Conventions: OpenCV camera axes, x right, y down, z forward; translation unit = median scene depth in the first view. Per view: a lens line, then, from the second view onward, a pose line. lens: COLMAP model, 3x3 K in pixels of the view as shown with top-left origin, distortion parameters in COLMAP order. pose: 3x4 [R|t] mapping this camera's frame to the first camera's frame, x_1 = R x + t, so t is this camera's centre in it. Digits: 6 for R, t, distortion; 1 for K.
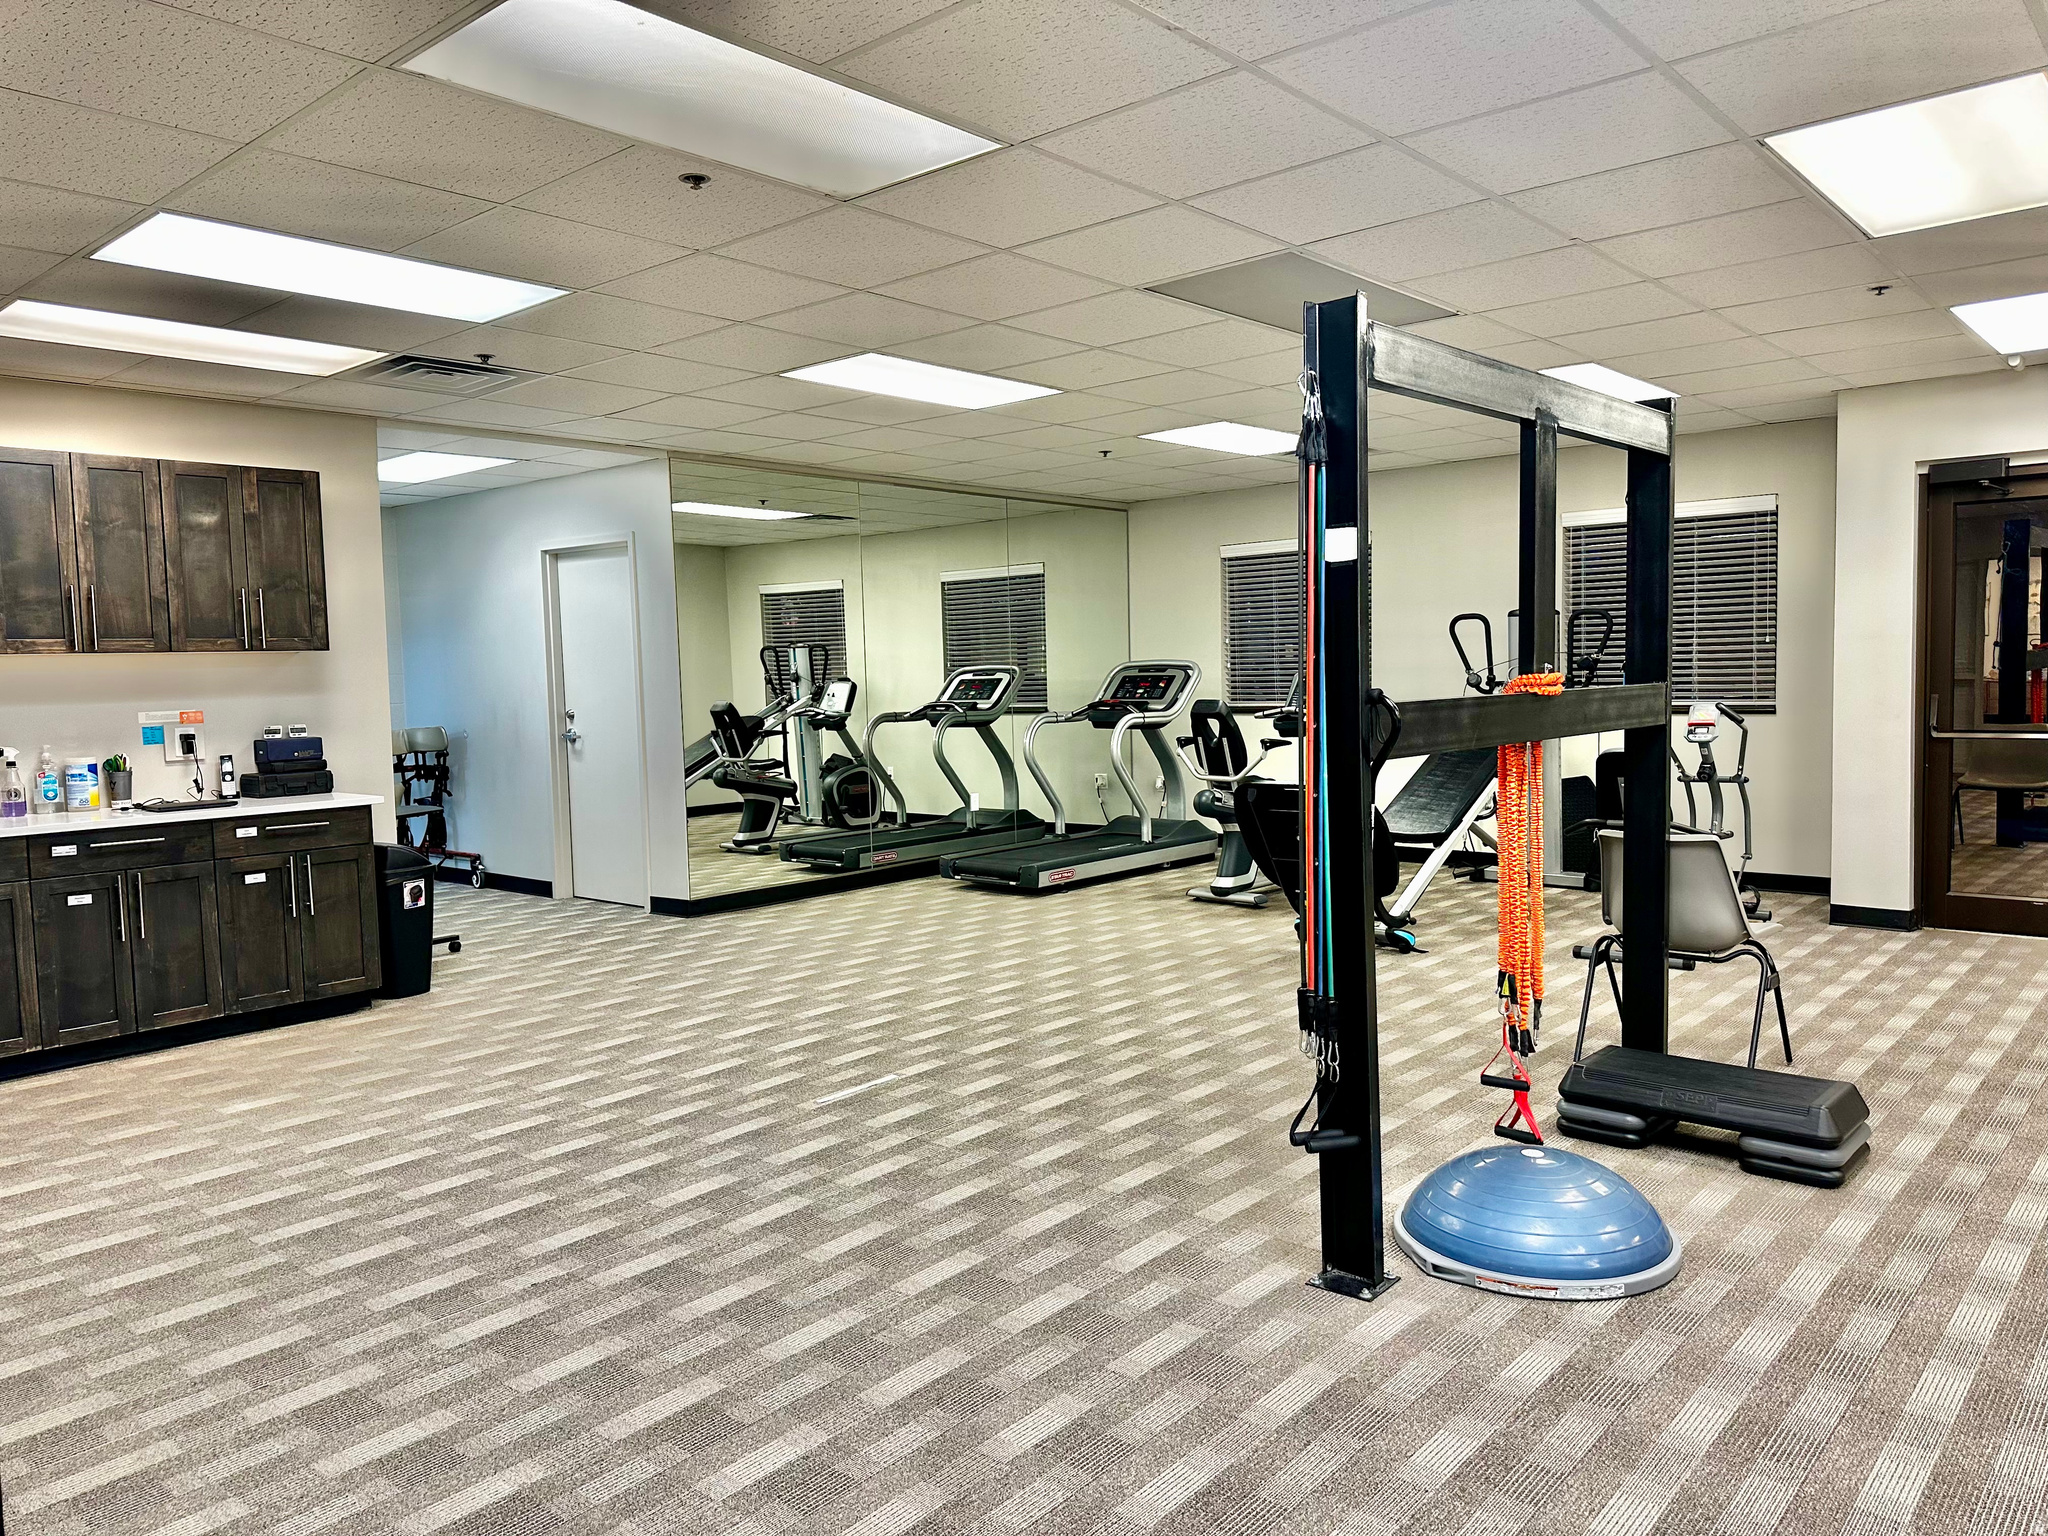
lens RADIAL K [[1440.8, 0, 1005.6], [0, 1440.8, 763.5], [0, 0, 1]] dist [0.041654, -0.032484]
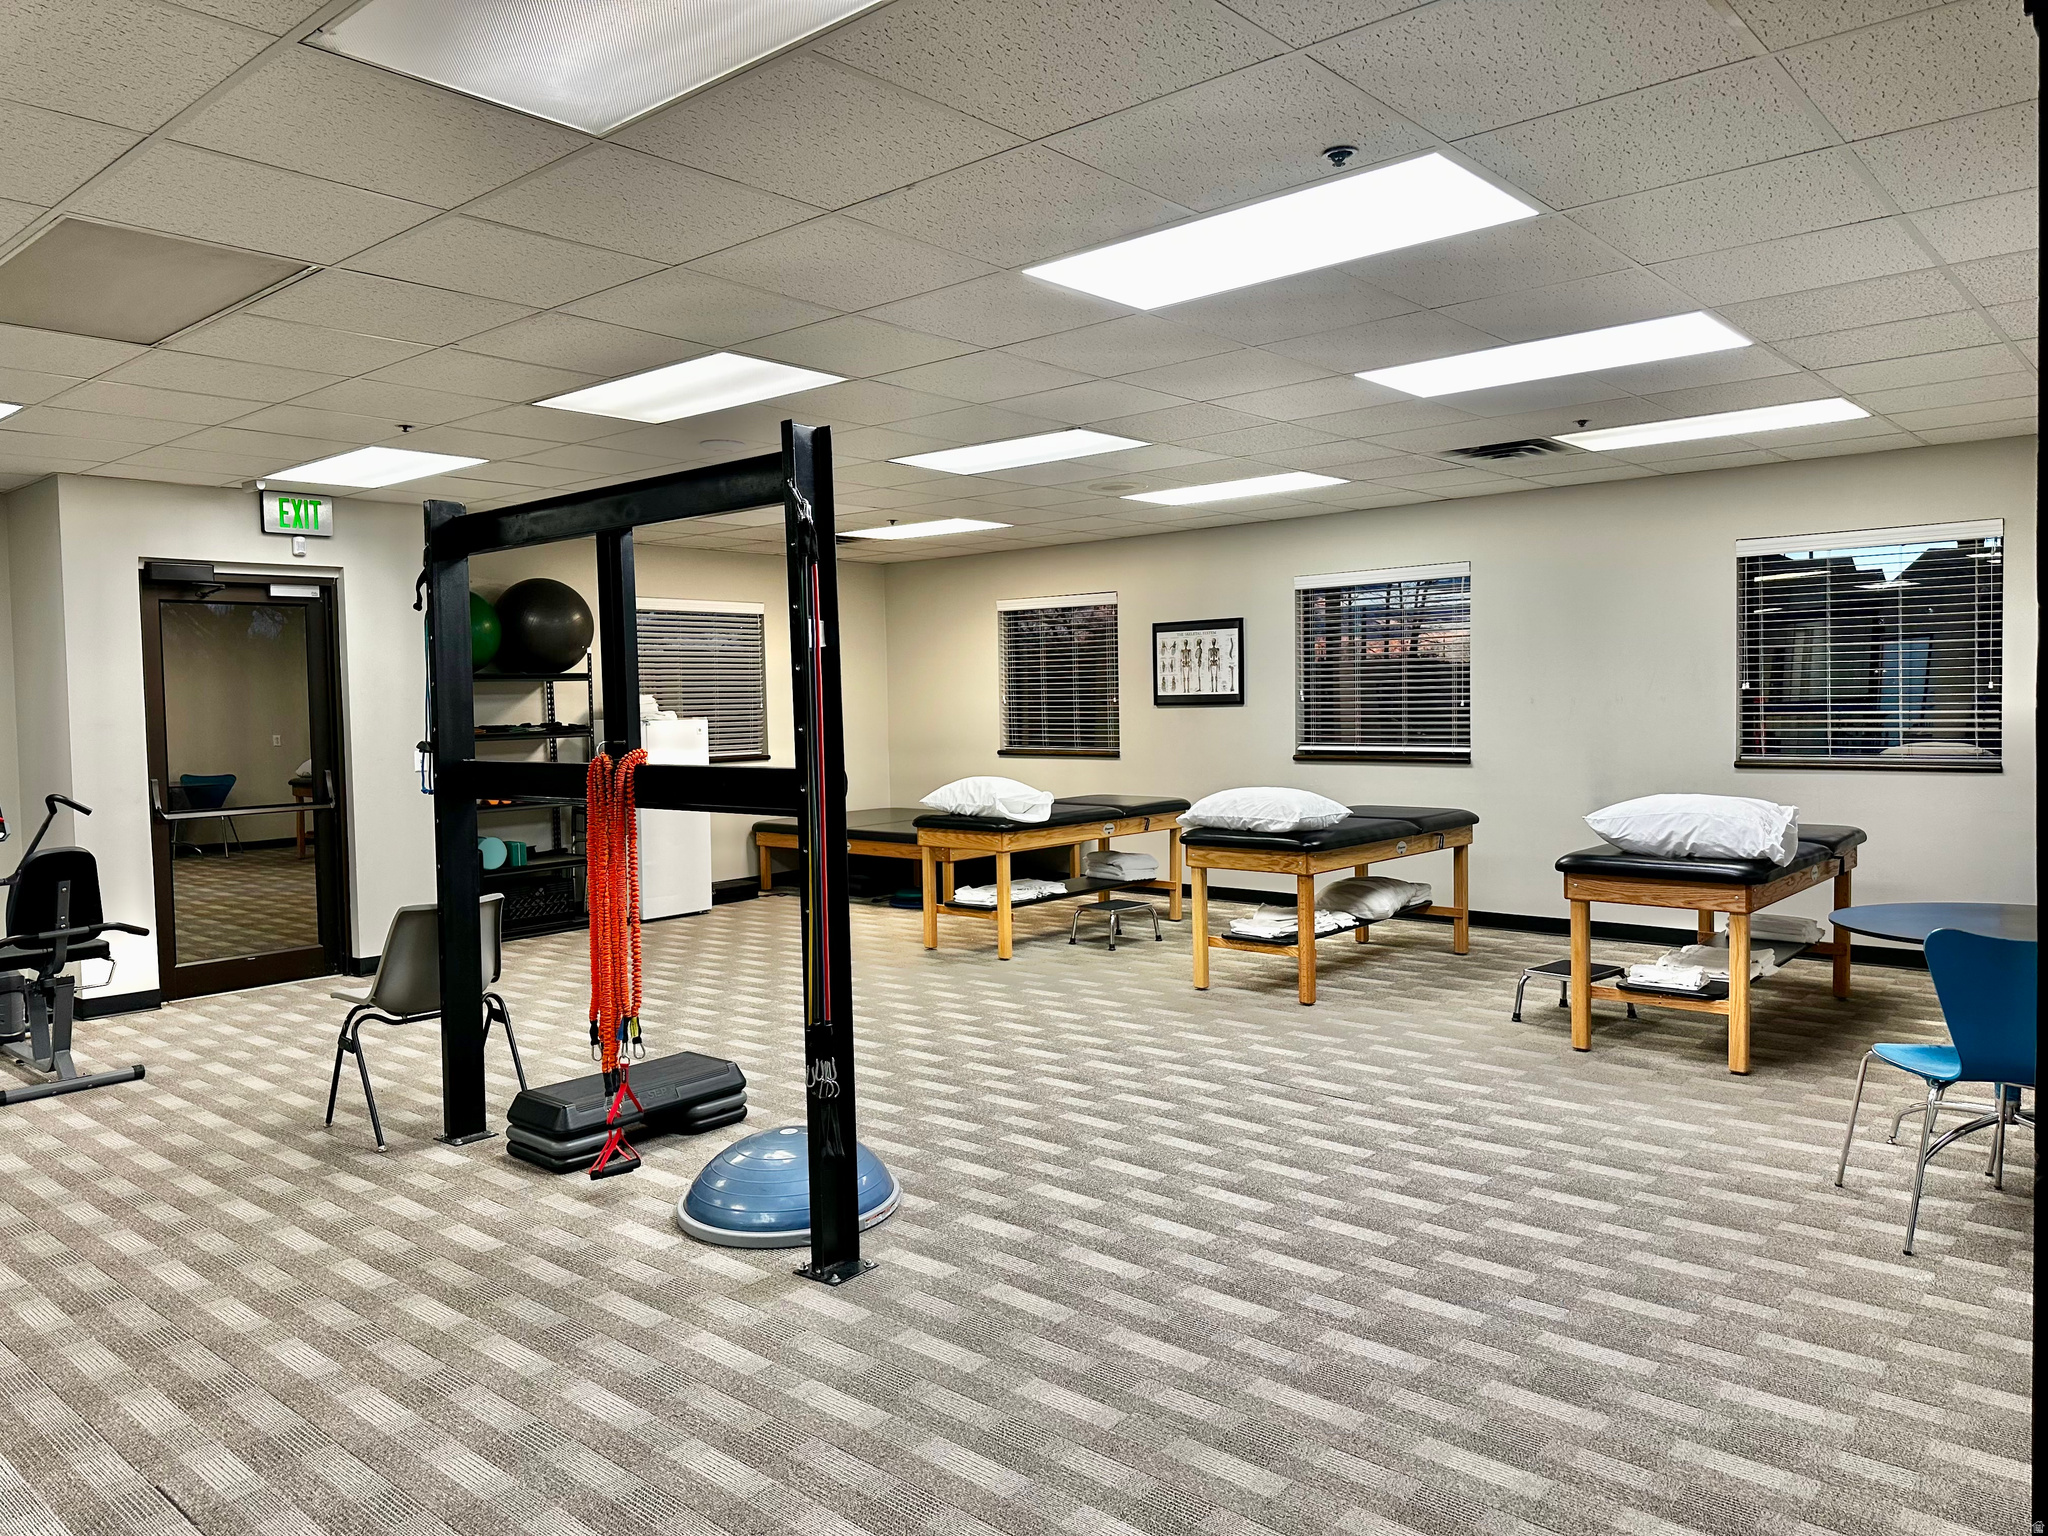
lens RADIAL K [[1440.8, 0, 1046.3], [0, 1440.8, 772.1], [0, 0, 1]] dist [0.041654, -0.032484]
pose [[-0.021340, -0.026720, 0.999415, -0.831797], [0.093204, 0.995236, 0.028598, -0.047183], [-0.995418, 0.093760, -0.018748, 0.761200]]
